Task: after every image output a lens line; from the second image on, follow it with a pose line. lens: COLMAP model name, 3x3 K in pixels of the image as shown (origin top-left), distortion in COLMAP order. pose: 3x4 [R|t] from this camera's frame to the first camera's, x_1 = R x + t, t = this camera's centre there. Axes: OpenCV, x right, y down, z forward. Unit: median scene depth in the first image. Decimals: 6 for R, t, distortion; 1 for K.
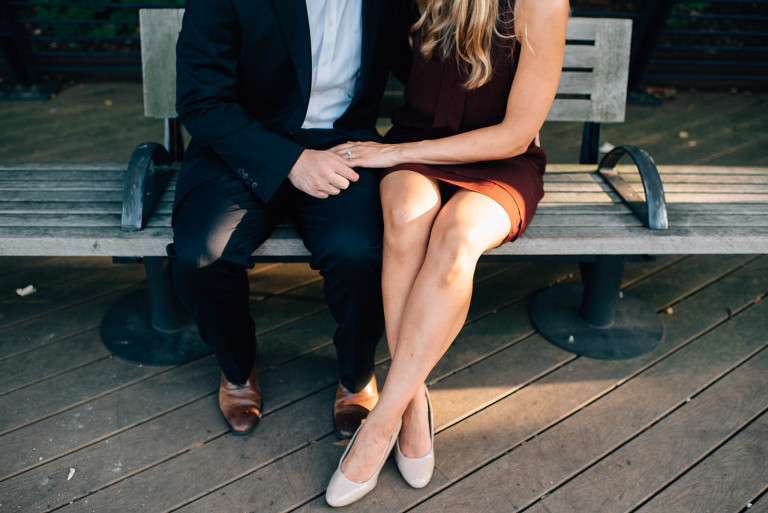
lens RADIAL K [[792.2, 0, 379.1], [0, 792.2, 237.4], [0, 0, 1]] dist [-0.099805, 0.111584]
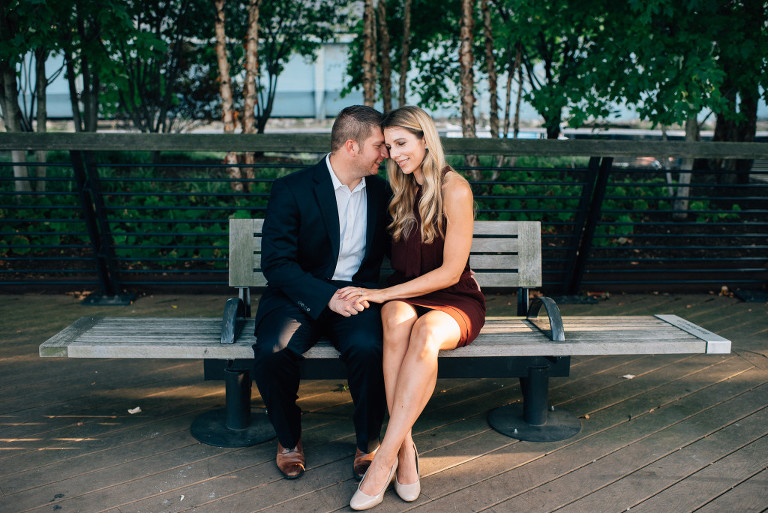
lens RADIAL K [[792.2, 0, 379.1], [0, 792.2, 237.4], [0, 0, 1]] dist [-0.099805, 0.111584]
pose [[0.999782, -0.020744, 0.002292, -0.002810], [0.020372, 0.946119, -0.323177, 0.294345], [0.004535, 0.323153, 0.946336, -0.559529]]
